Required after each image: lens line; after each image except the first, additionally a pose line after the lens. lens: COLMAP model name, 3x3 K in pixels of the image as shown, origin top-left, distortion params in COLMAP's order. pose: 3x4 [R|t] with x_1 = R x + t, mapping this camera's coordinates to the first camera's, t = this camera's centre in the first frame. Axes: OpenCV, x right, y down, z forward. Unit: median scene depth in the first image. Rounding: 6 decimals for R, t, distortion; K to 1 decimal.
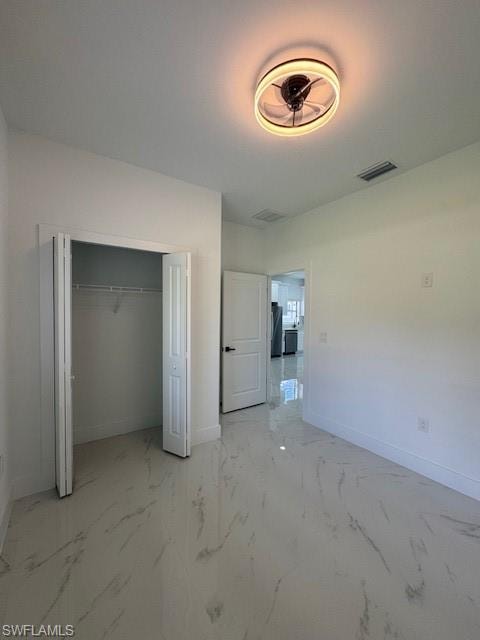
lens RADIAL K [[257.4, 0, 245.7], [0, 257.4, 319.7], [0, 0, 1]] dist [0.011901, 0.000108]
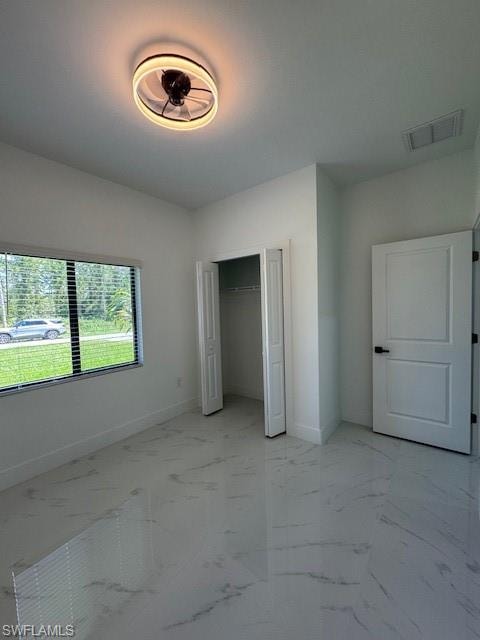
lens RADIAL K [[257.4, 0, 234.1], [0, 257.4, 321.1], [0, 0, 1]] dist [0.011901, 0.000108]
pose [[0.282724, 0.032249, -0.958659, 0.565477], [0.011523, 0.999248, 0.037013, -0.001922], [0.959132, -0.021512, 0.282140, 0.415096]]
